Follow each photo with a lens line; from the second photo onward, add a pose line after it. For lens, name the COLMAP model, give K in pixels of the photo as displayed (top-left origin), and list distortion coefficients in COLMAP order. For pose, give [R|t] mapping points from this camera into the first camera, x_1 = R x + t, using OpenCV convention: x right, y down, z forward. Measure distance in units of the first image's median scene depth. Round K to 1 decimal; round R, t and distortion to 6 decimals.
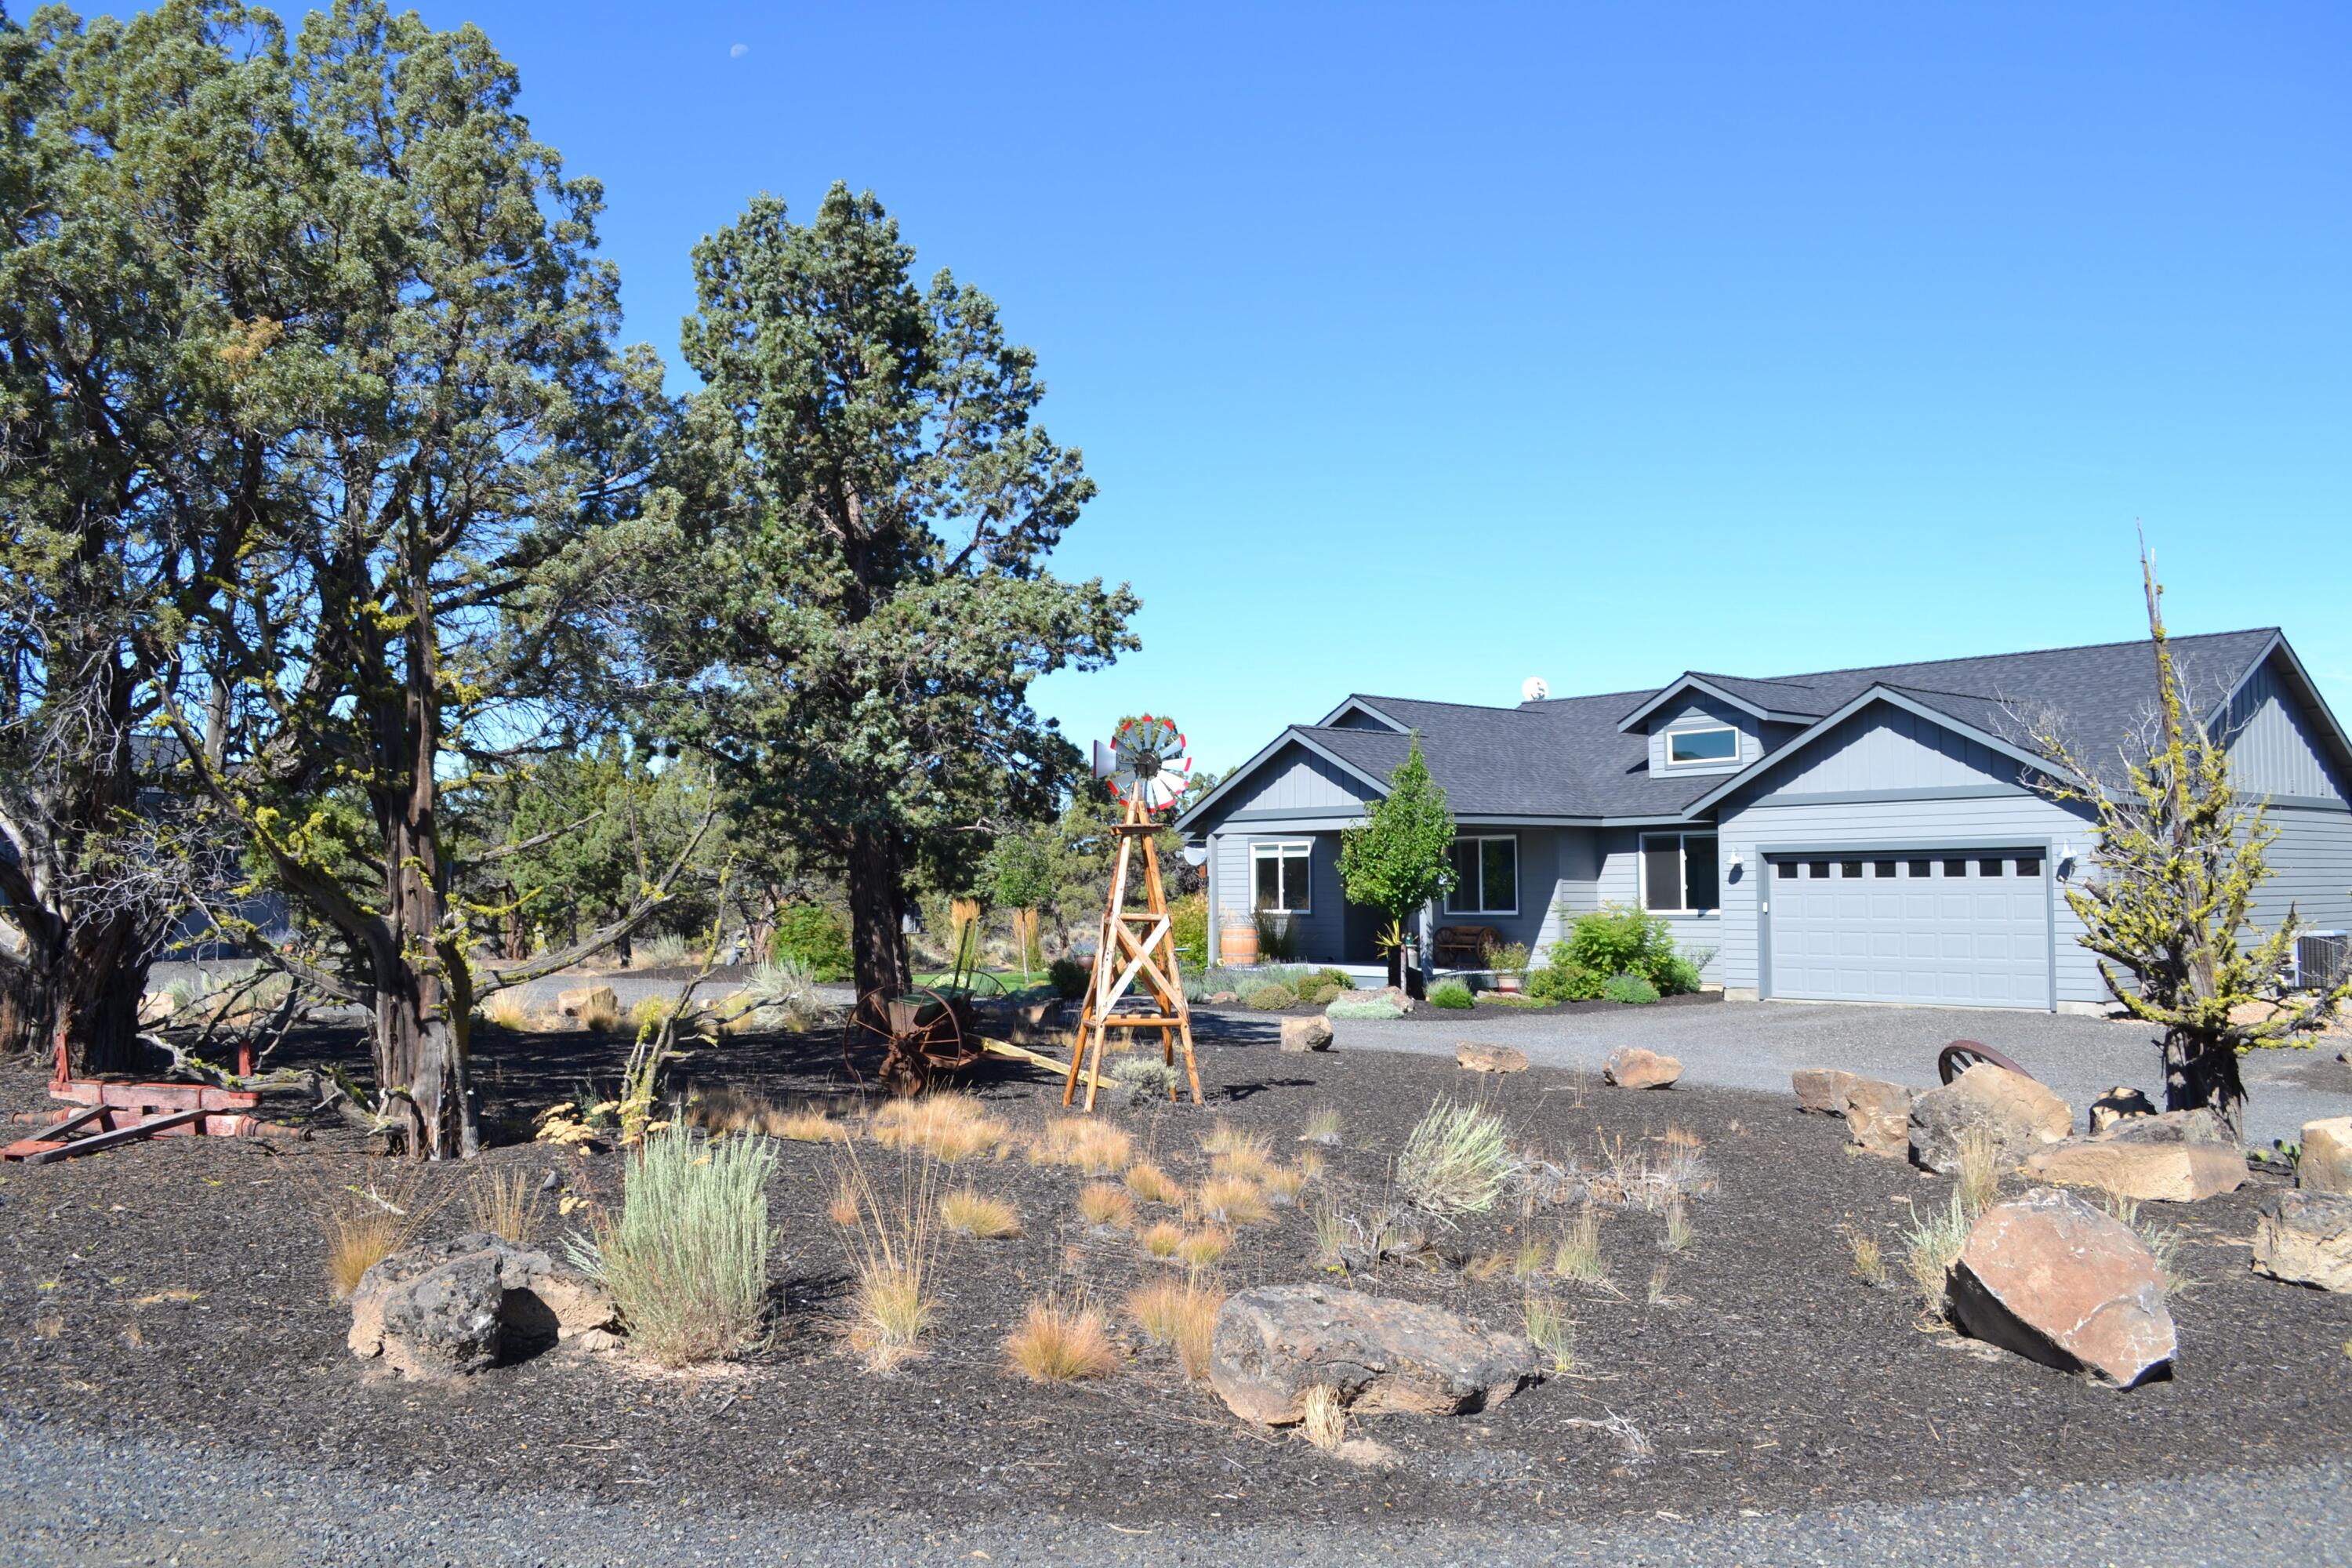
lens RADIAL K [[1879.9, 0, 1176.0], [0, 1879.9, 784.0], [0, 0, 1]] dist [-0.087552, 0.015215]
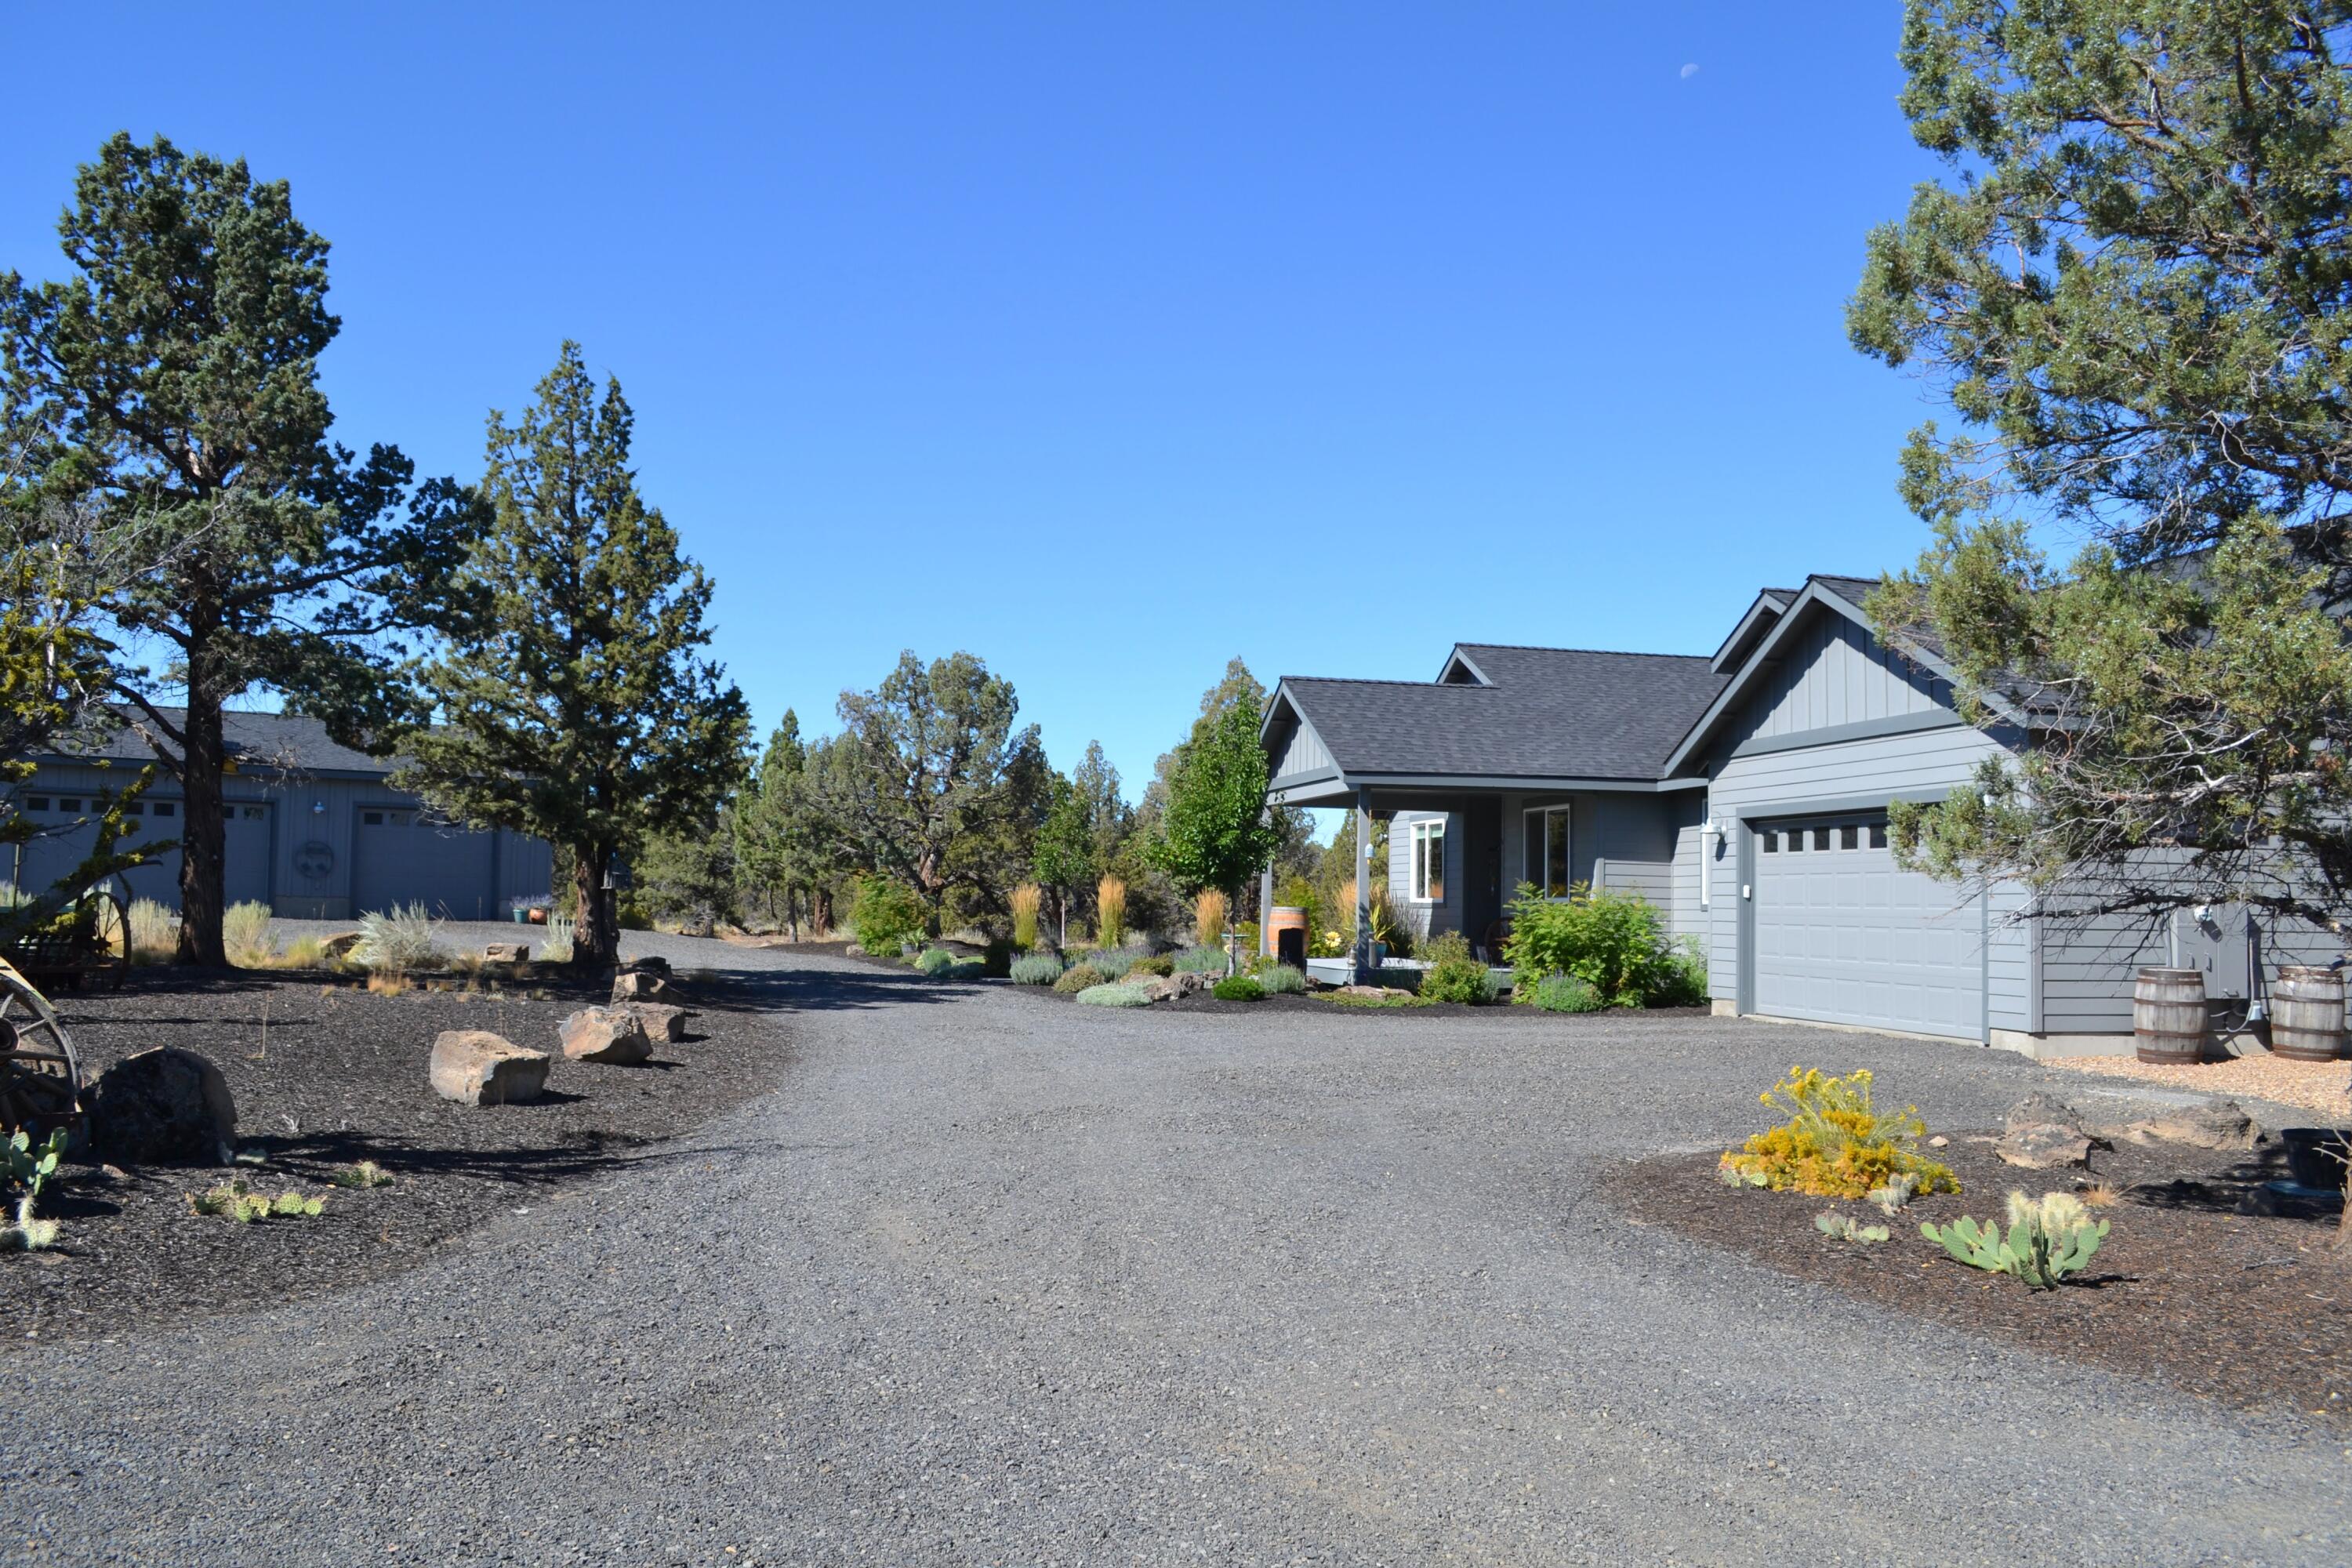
lens RADIAL K [[1879.9, 0, 1176.0], [0, 1879.9, 784.0], [0, 0, 1]] dist [-0.087552, 0.015215]
pose [[0.877404, -0.010181, -0.479644, 0.473344], [0.004787, 0.999911, -0.012467, 0.031251], [0.479729, 0.008643, 0.877374, 0.234893]]
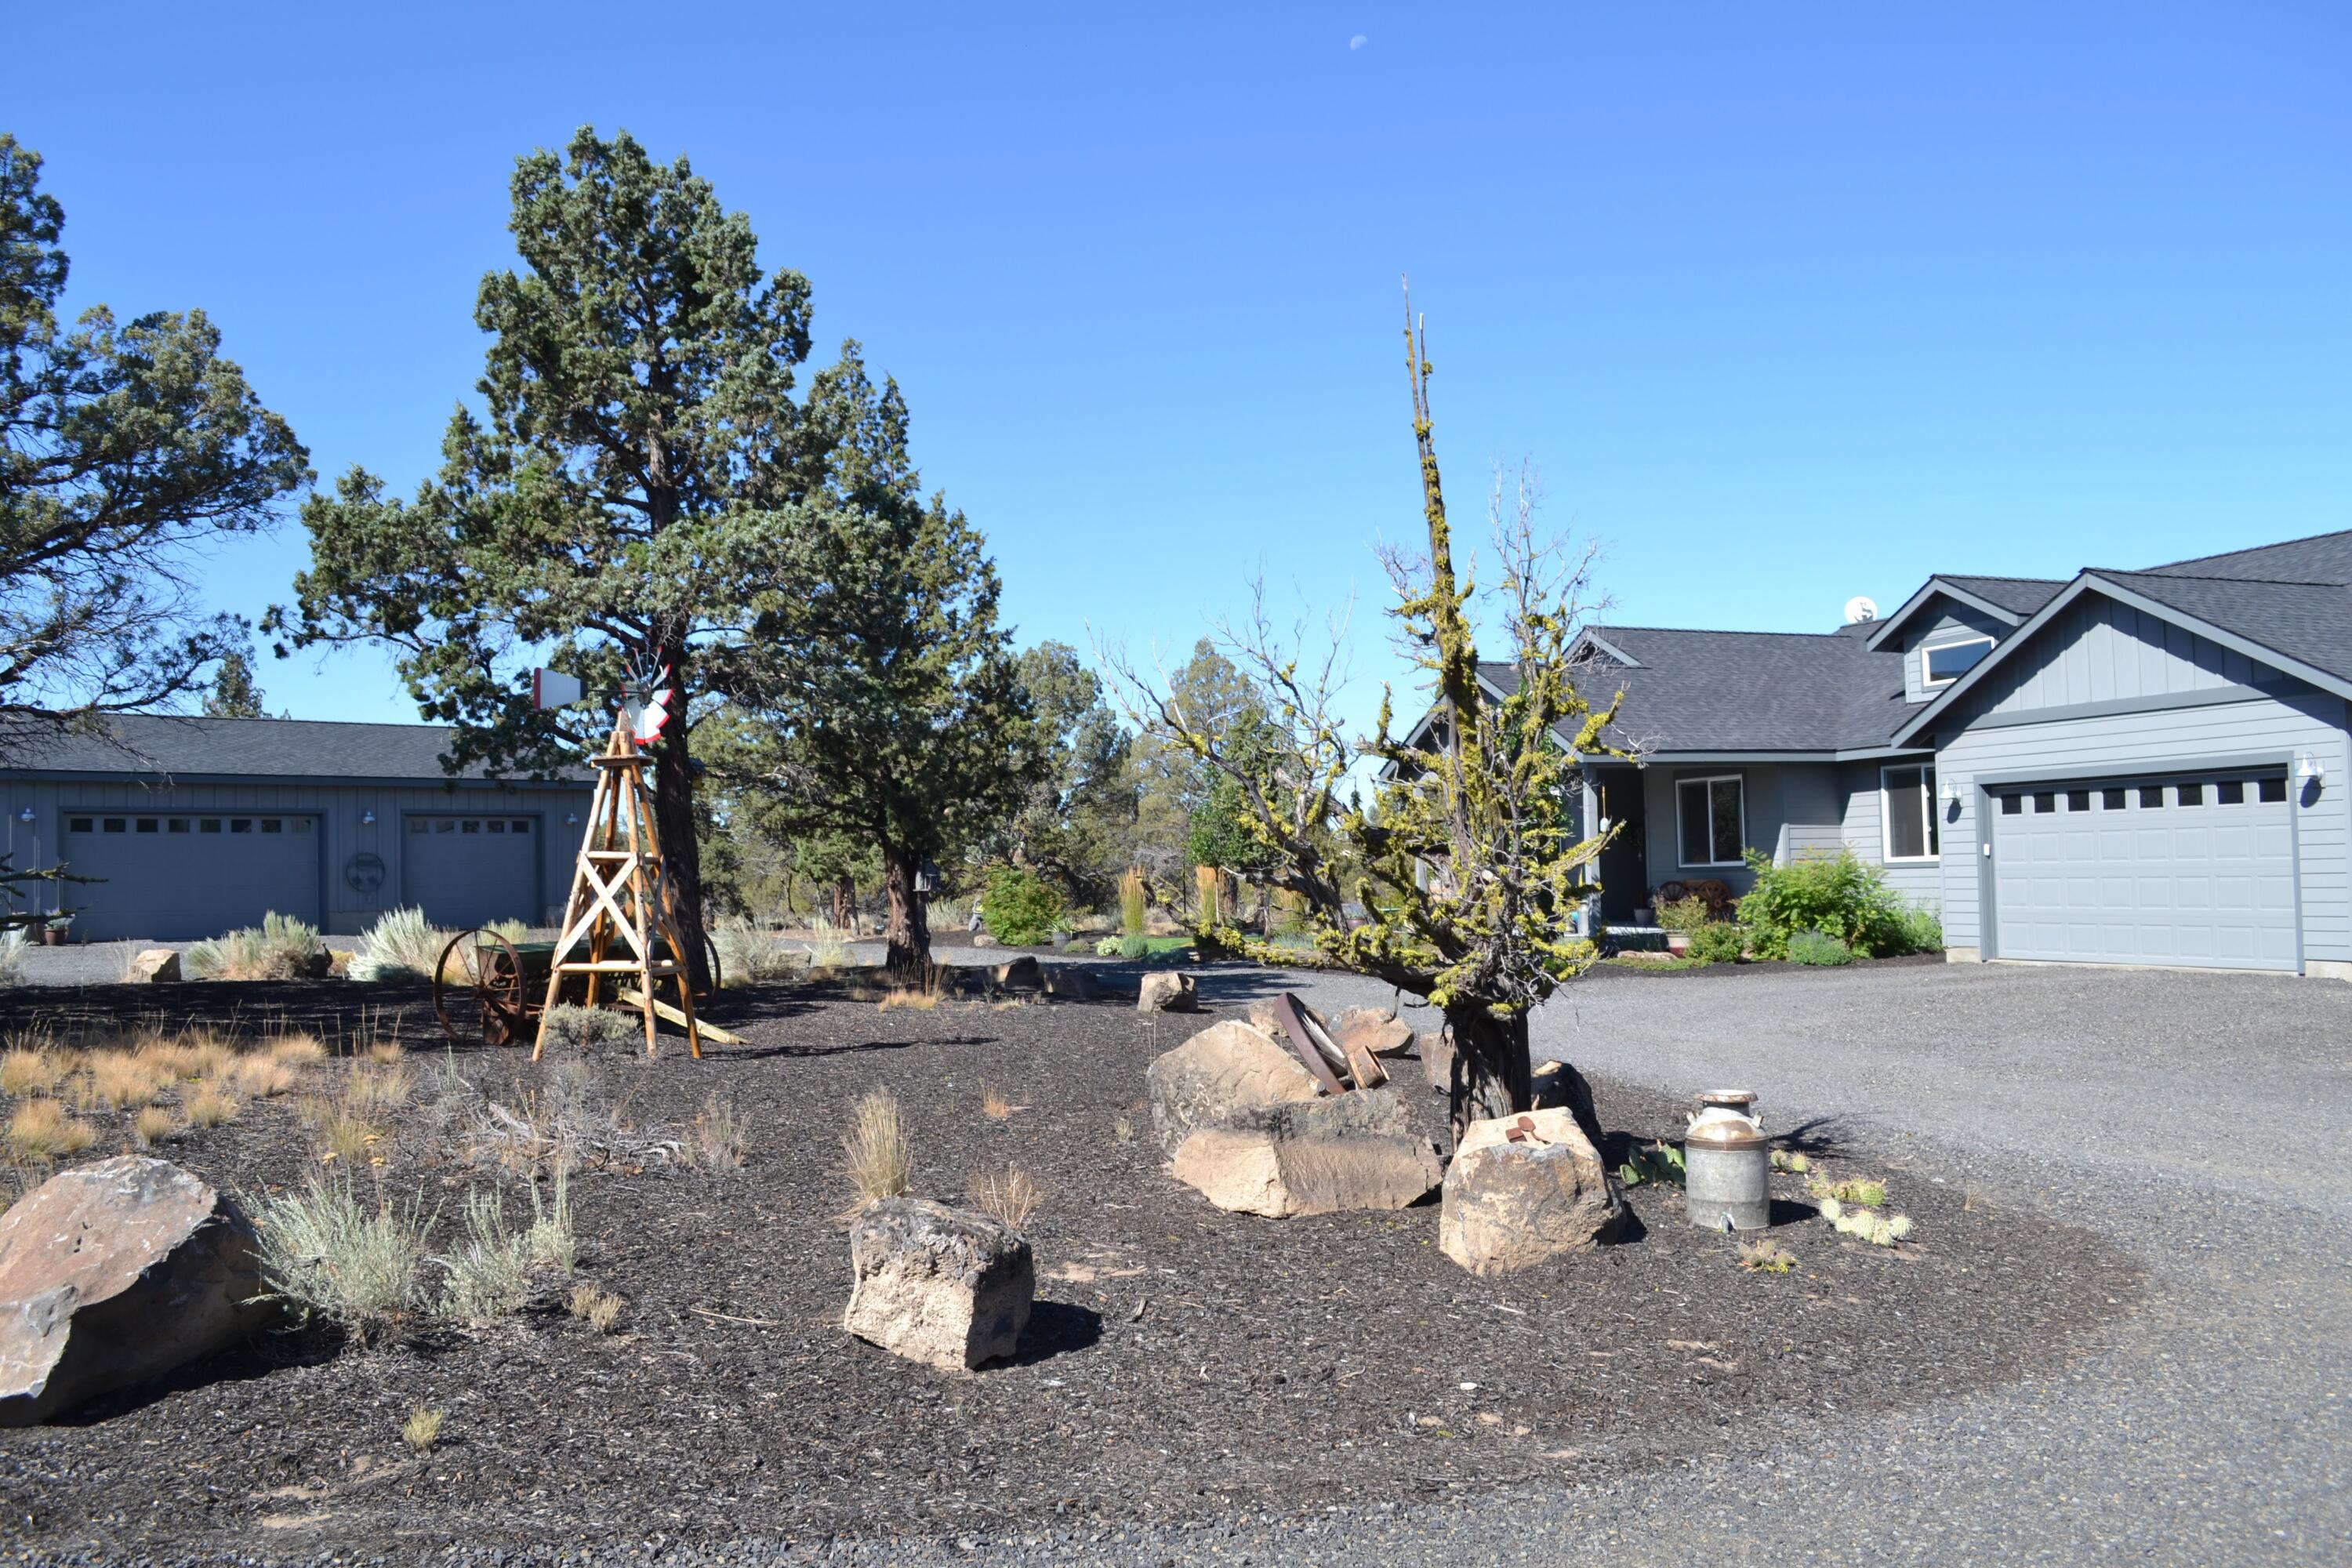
lens RADIAL K [[1879.9, 0, 1176.0], [0, 1879.9, 784.0], [0, 0, 1]] dist [-0.087552, 0.015215]
pose [[0.941788, -0.032124, -0.334669, 0.252142], [0.036534, 0.999309, 0.006887, 0.017880], [0.334217, -0.018712, 0.942311, 0.101556]]
